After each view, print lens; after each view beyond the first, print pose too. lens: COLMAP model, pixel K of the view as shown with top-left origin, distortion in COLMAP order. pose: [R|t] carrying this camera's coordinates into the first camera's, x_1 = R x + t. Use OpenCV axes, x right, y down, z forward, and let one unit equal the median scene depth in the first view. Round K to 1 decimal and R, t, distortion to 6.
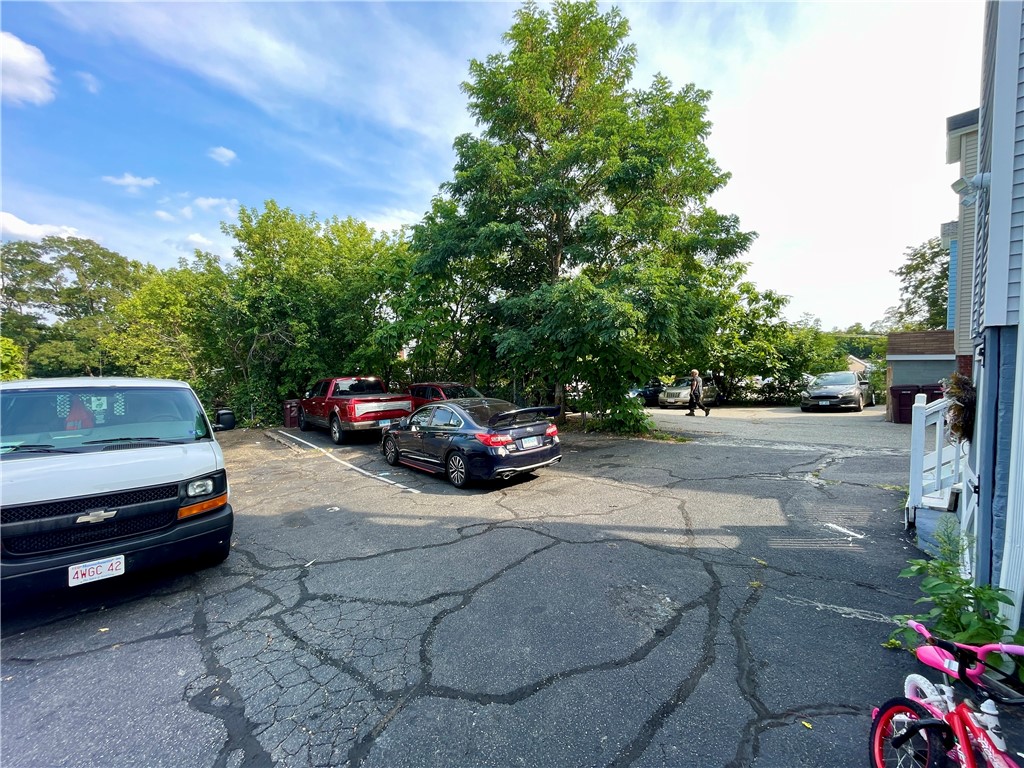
lens RADIAL K [[413.4, 0, 509.6], [0, 413.4, 381.6], [0, 0, 1]] dist [-0.002034, -0.000025]
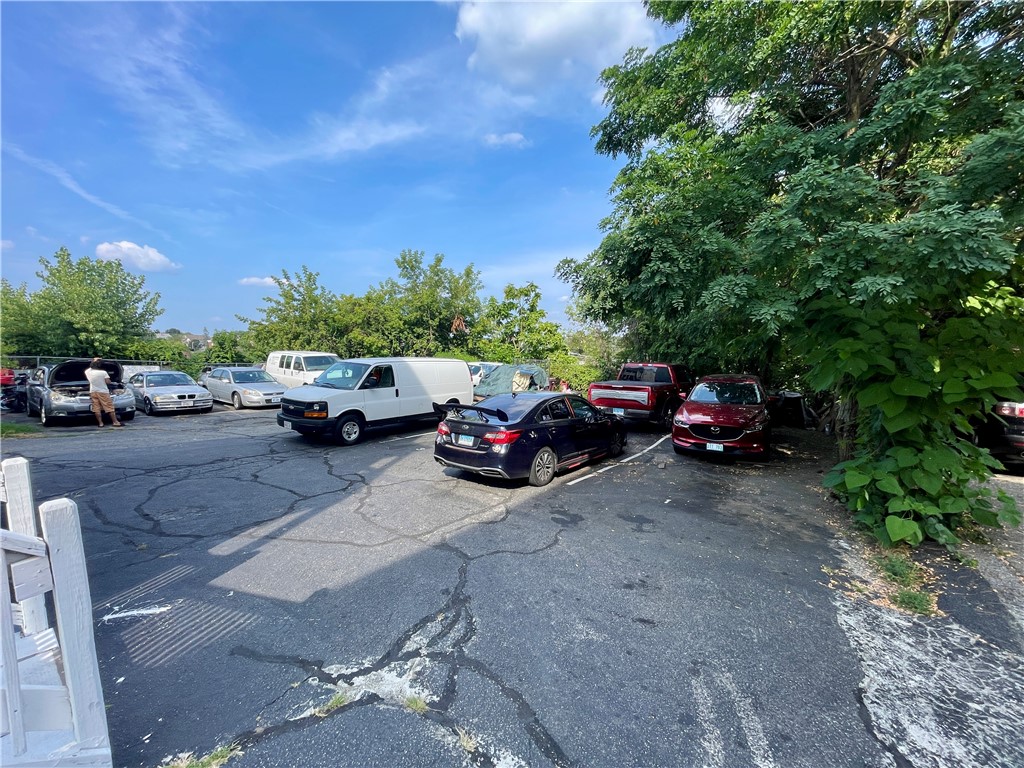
lens RADIAL K [[413.4, 0, 509.9], [0, 413.4, 387.4], [0, 0, 1]] dist [-0.002034, -0.000025]
pose [[0.181112, 0.099607, -0.978405, 1.288209], [-0.037863, 0.994826, 0.094270, -0.087166], [0.982733, 0.019972, 0.183946, 1.219768]]
